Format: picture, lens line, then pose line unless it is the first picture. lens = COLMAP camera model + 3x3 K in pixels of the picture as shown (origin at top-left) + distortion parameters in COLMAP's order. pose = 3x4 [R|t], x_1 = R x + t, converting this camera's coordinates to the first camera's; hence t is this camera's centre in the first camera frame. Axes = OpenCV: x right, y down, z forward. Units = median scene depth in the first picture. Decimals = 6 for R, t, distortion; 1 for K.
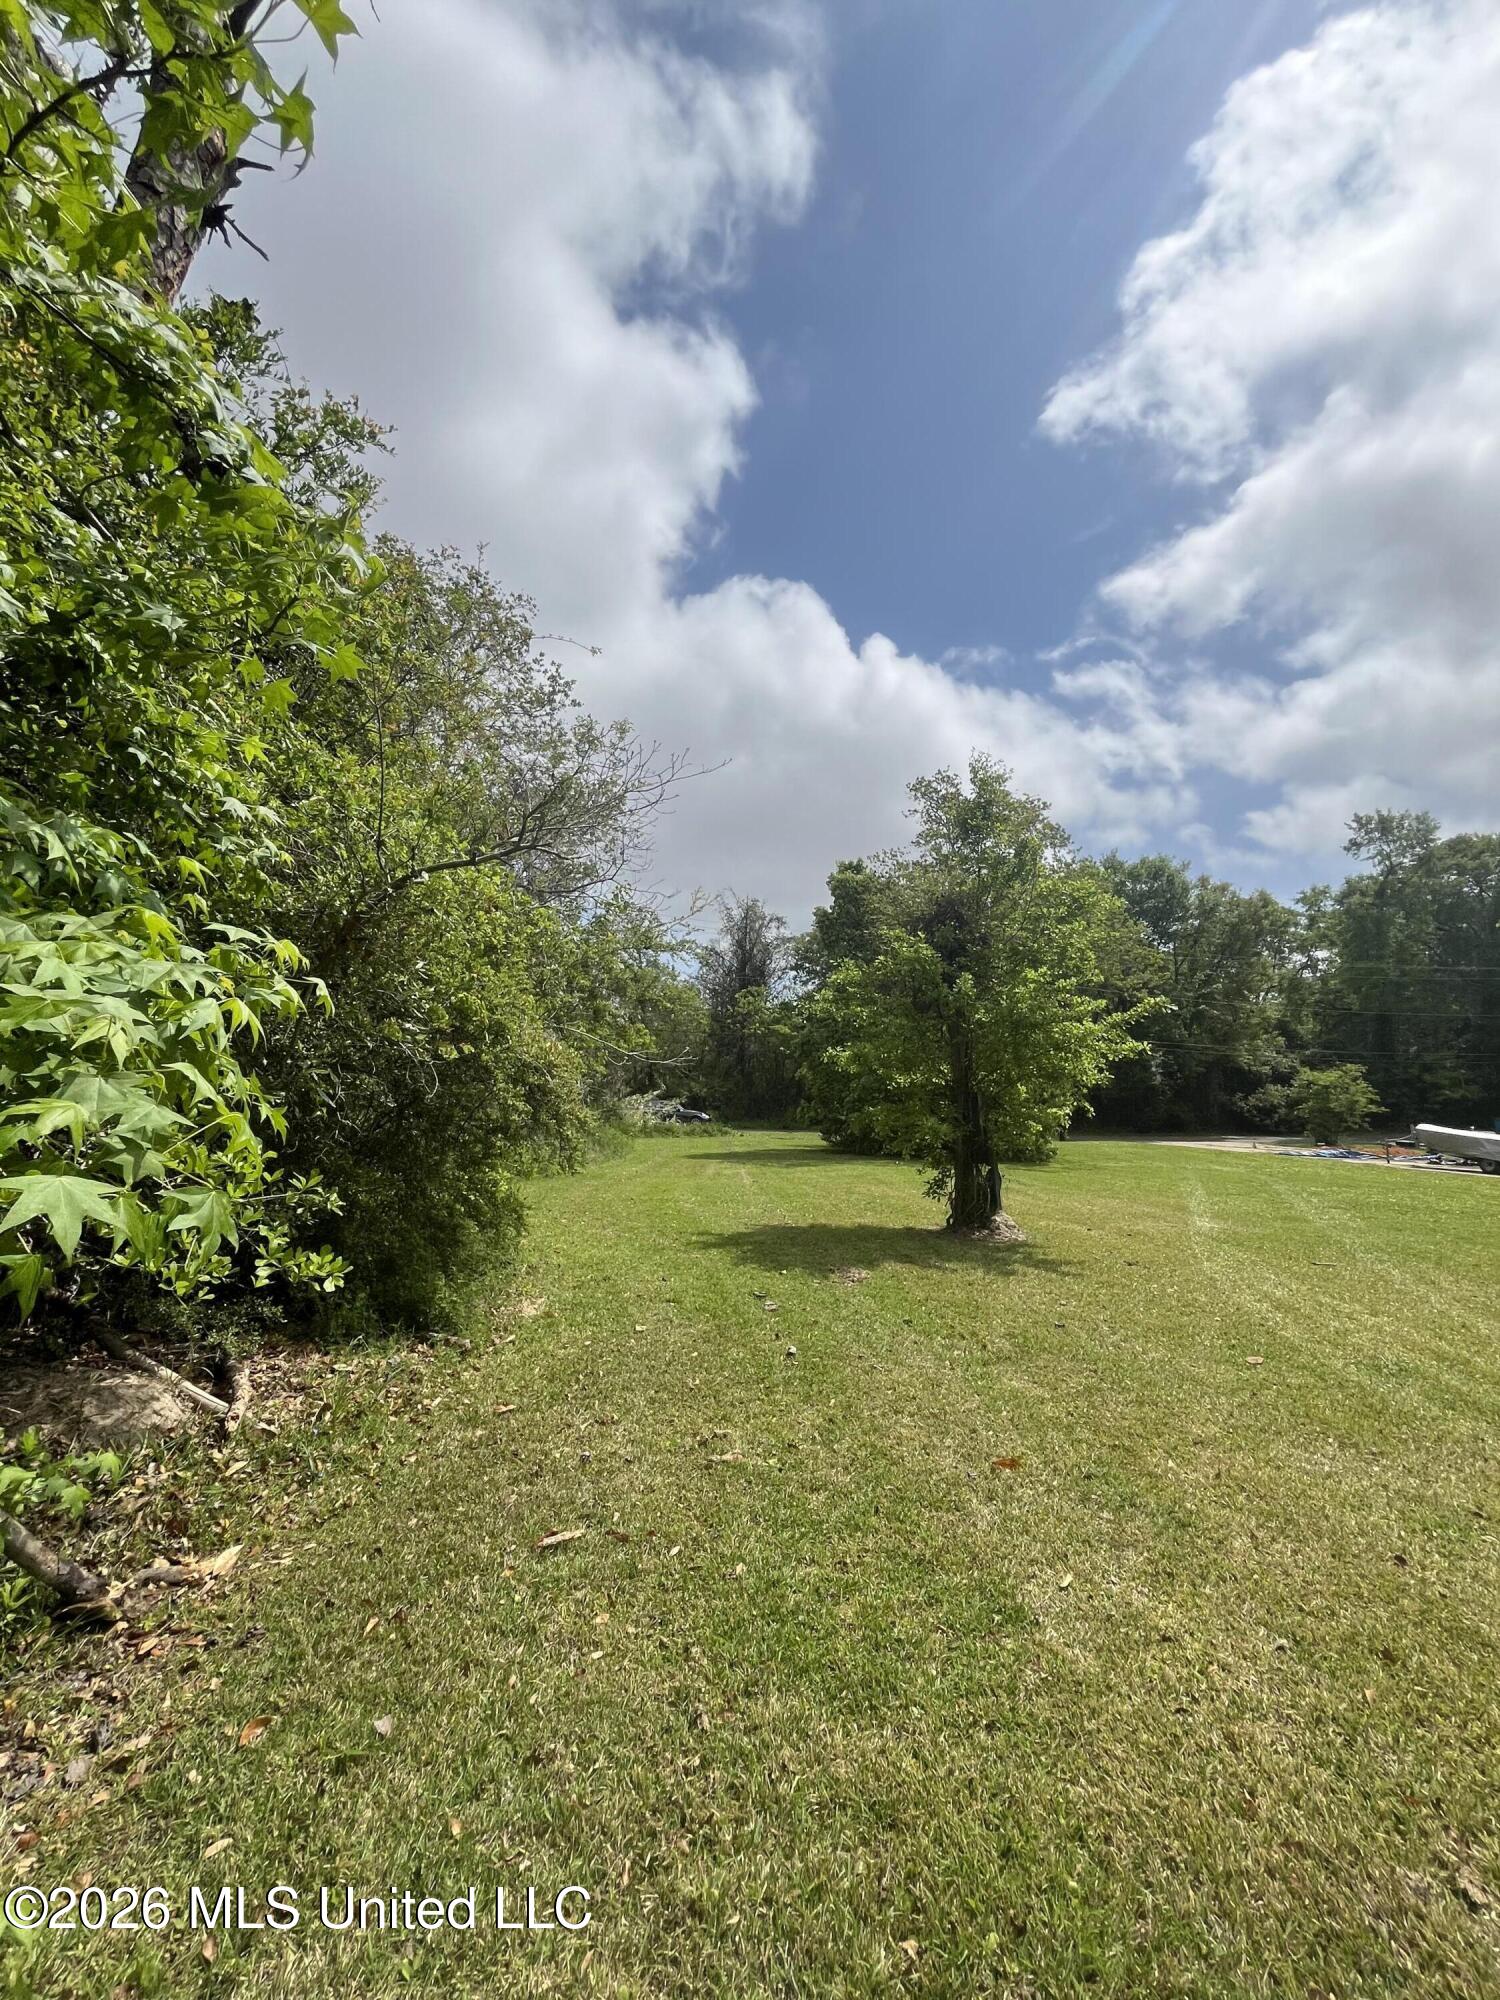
lens RADIAL K [[813.9, 0, 747.5], [0, 813.9, 999.2], [0, 0, 1]] dist [-0.002276, 0.000362]
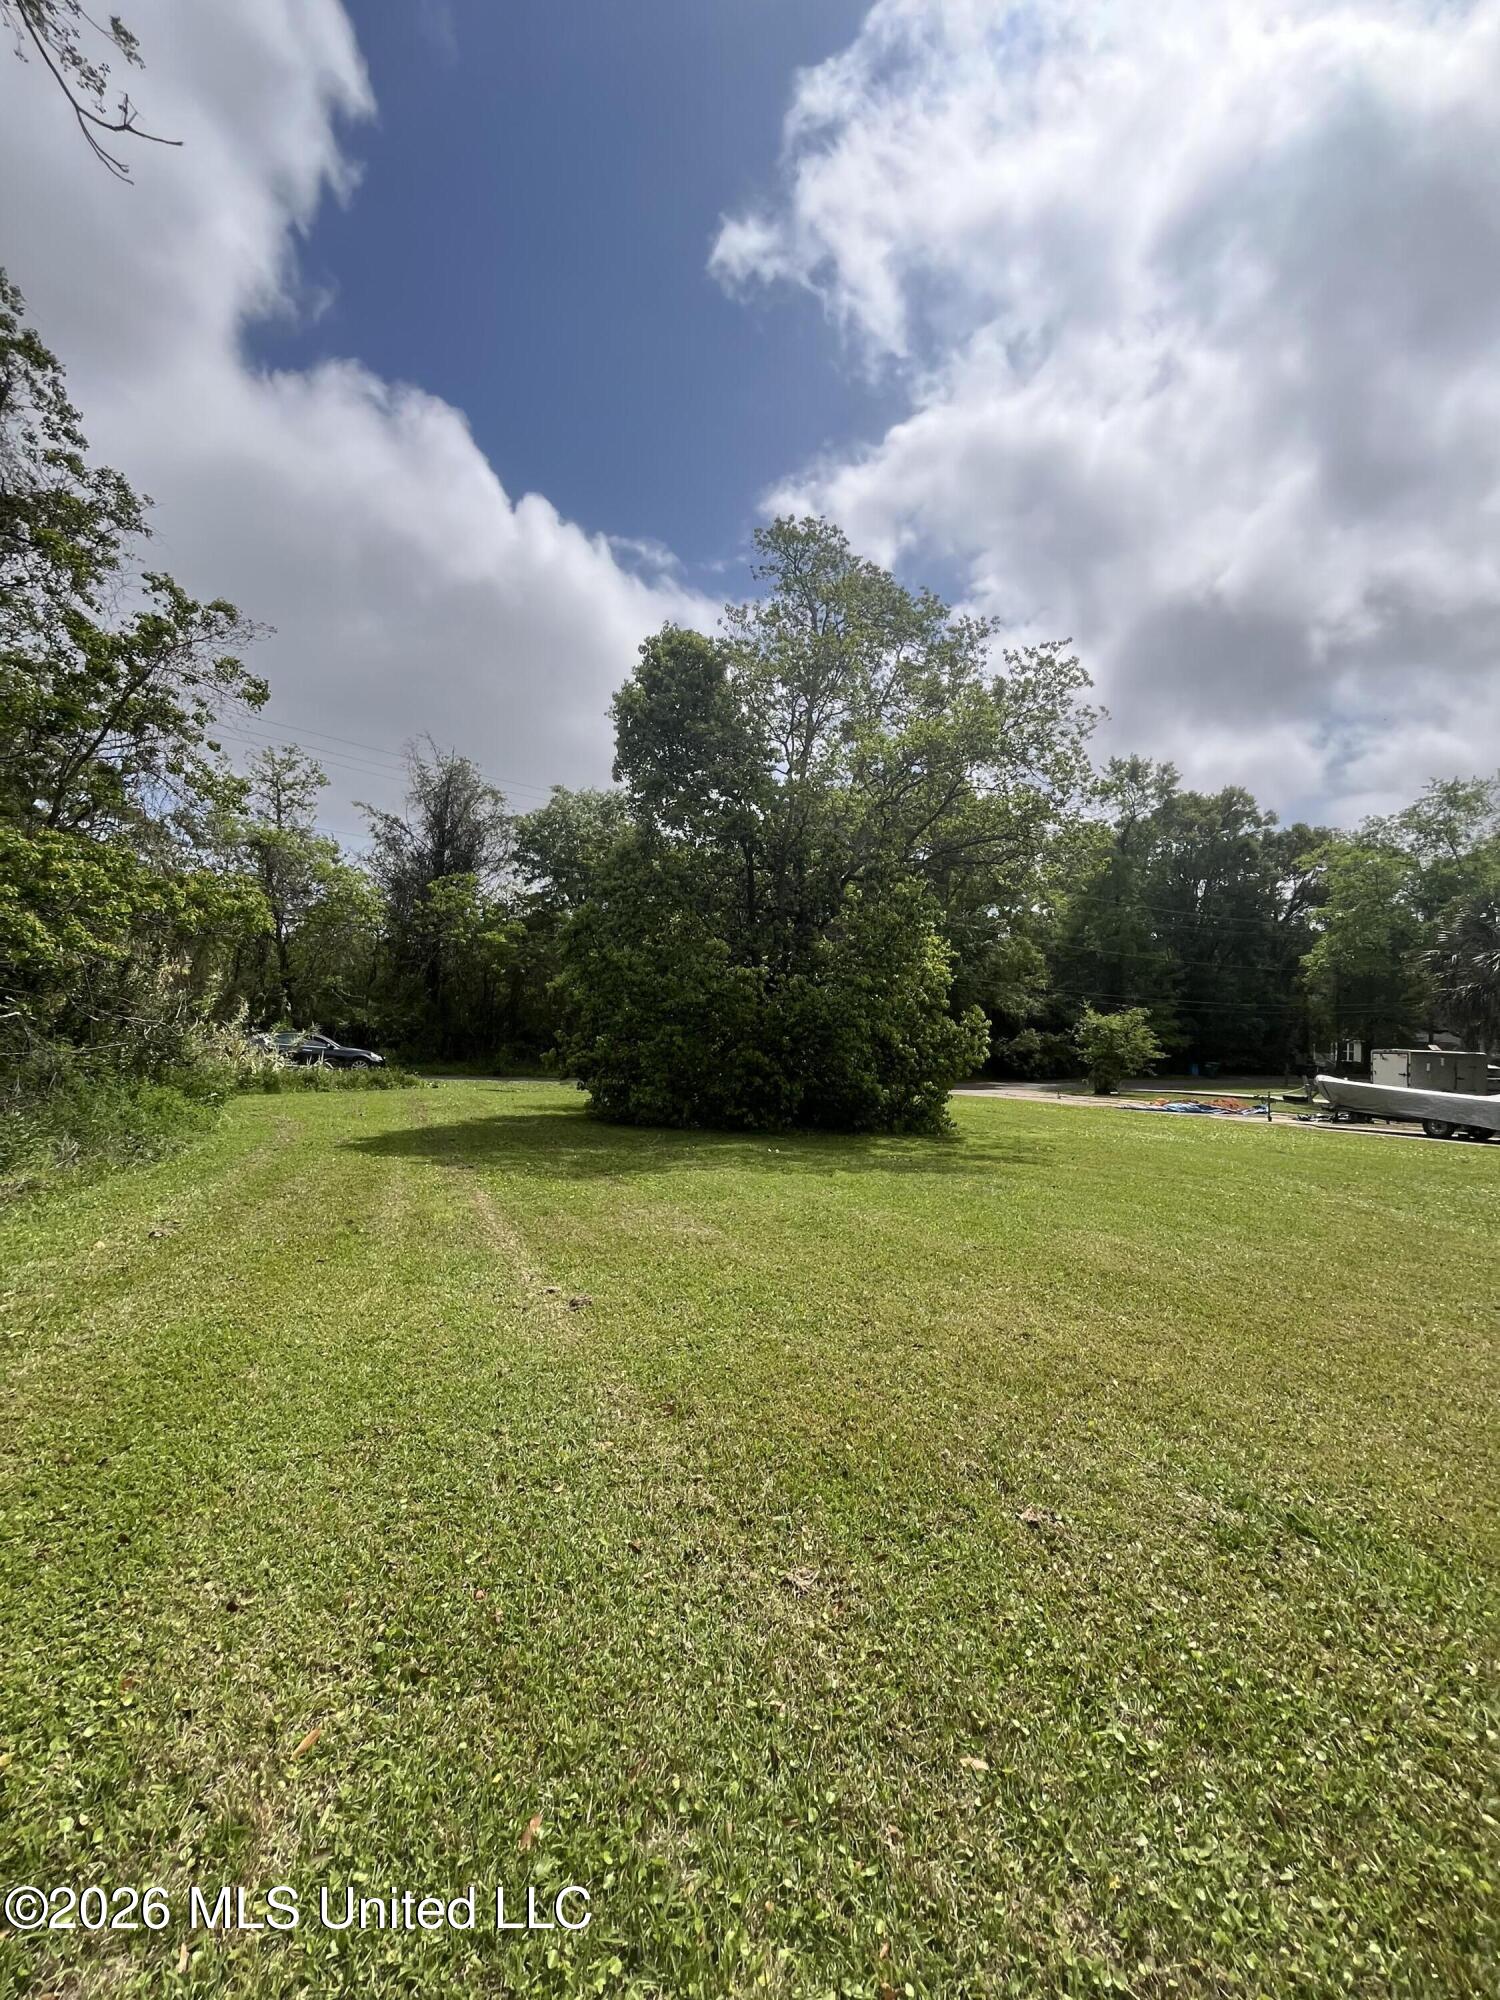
lens RADIAL K [[816.3, 0, 747.8], [0, 816.3, 991.3], [0, 0, 1]] dist [-0.001646, -0.000010]
pose [[0.929897, 0.037251, 0.365928, -0.014021], [-0.060161, 0.996864, 0.051399, 0.034279], [-0.362866, -0.069811, 0.929223, 0.249084]]
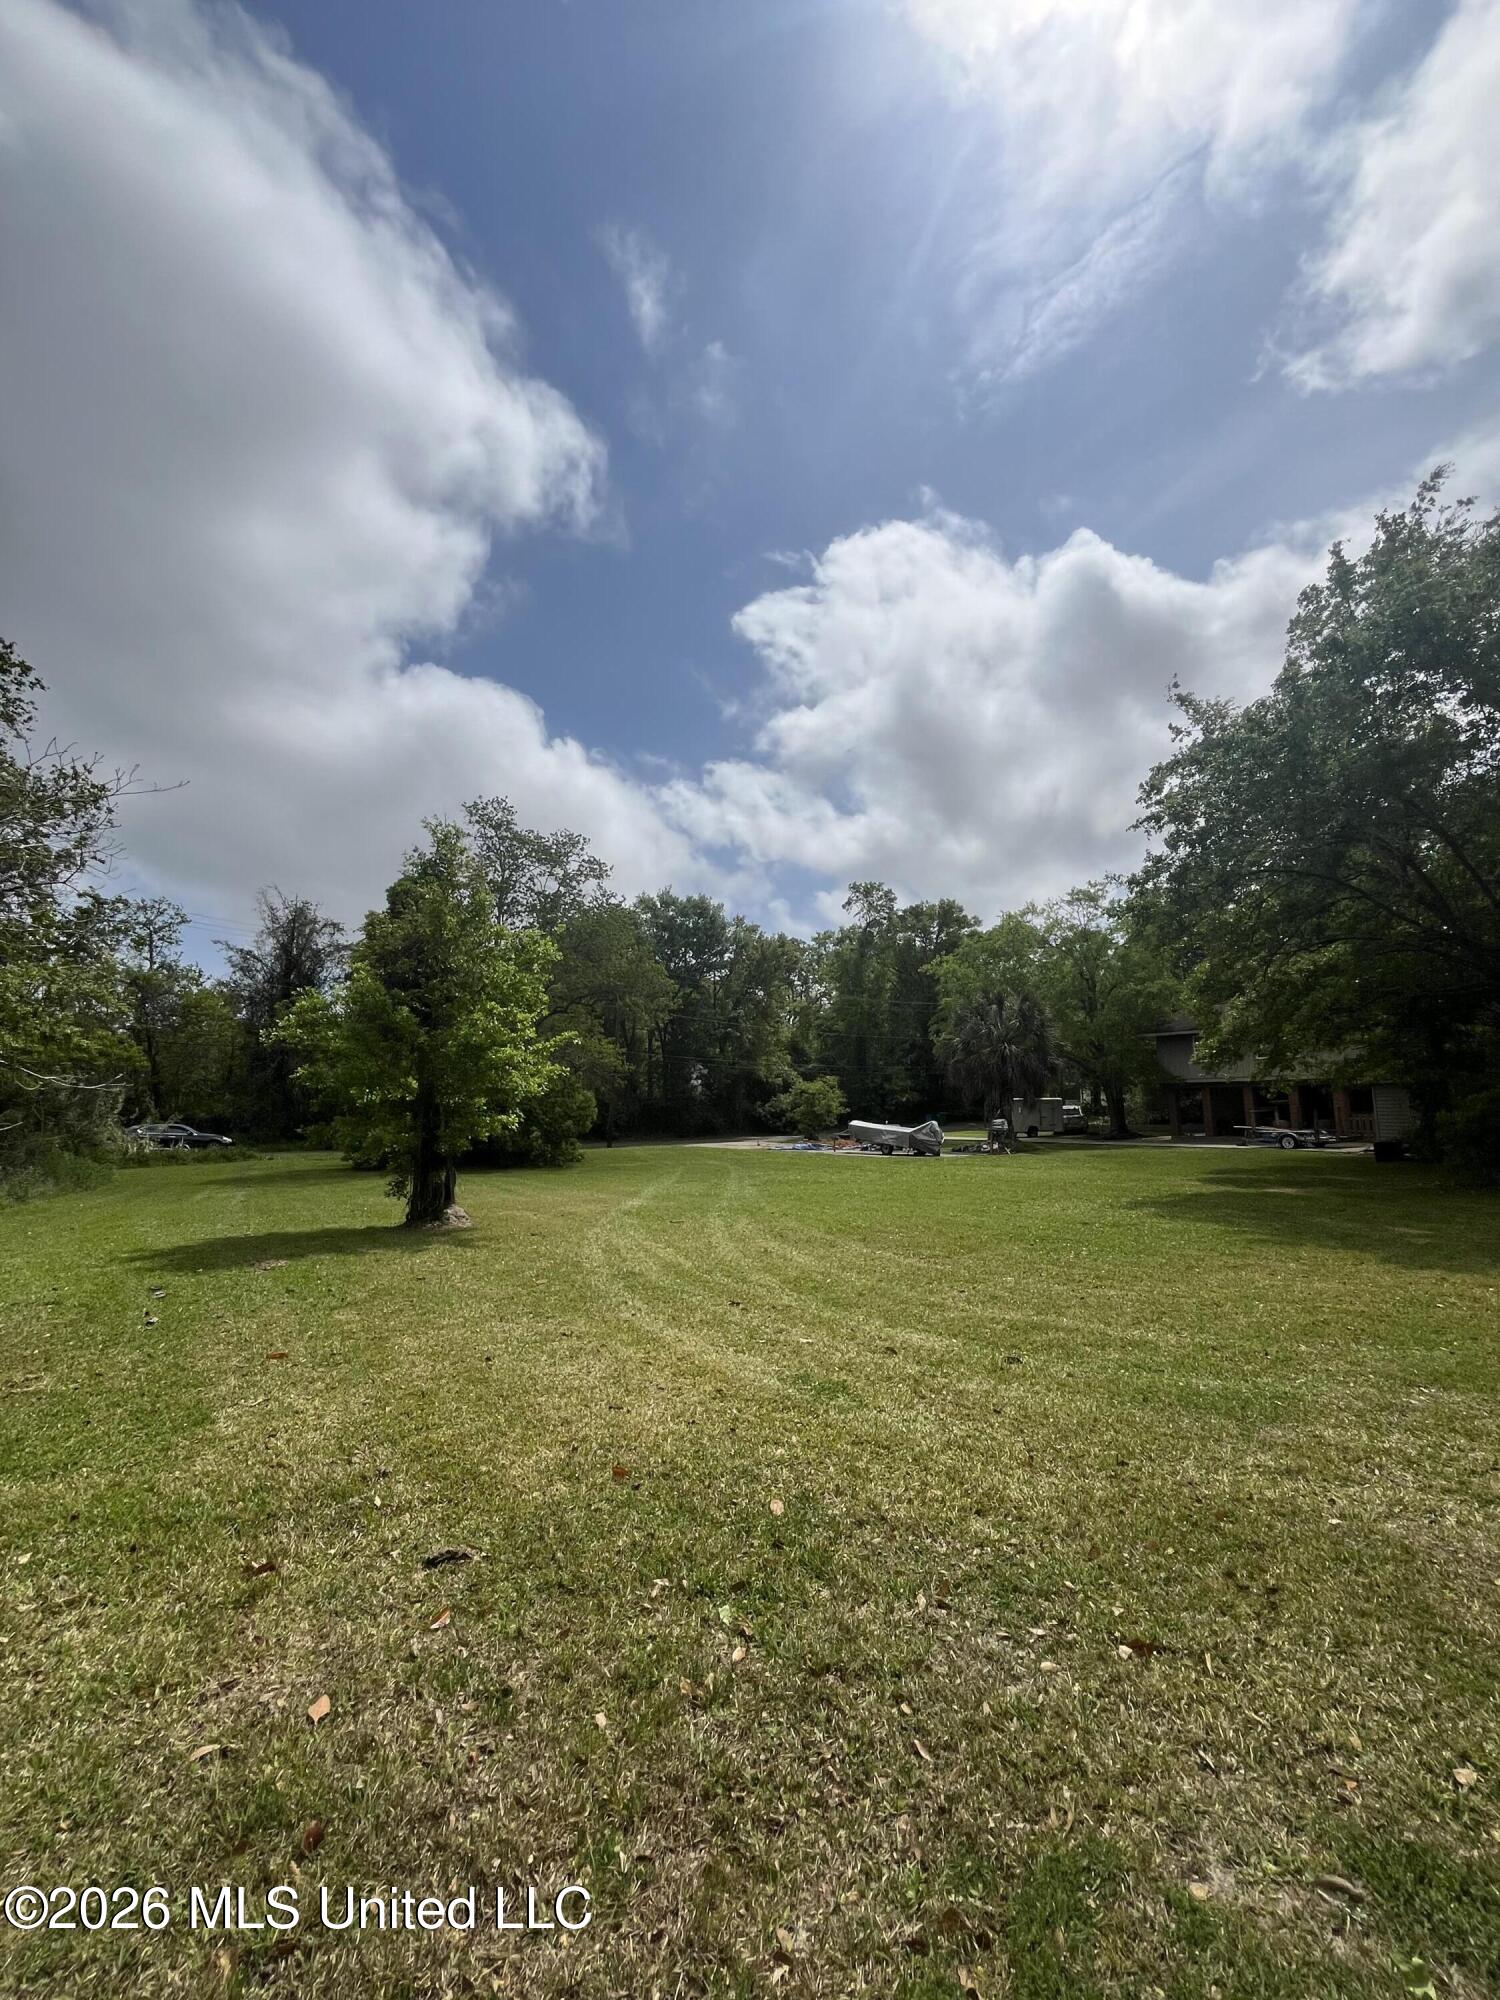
lens RADIAL K [[813.9, 0, 747.5], [0, 813.9, 999.2], [0, 0, 1]] dist [-0.002276, 0.000362]
pose [[0.883349, 0.035727, 0.467352, 0.027781], [-0.027815, 0.999329, -0.023822, -0.004519], [-0.467890, 0.008044, 0.883750, -0.052733]]
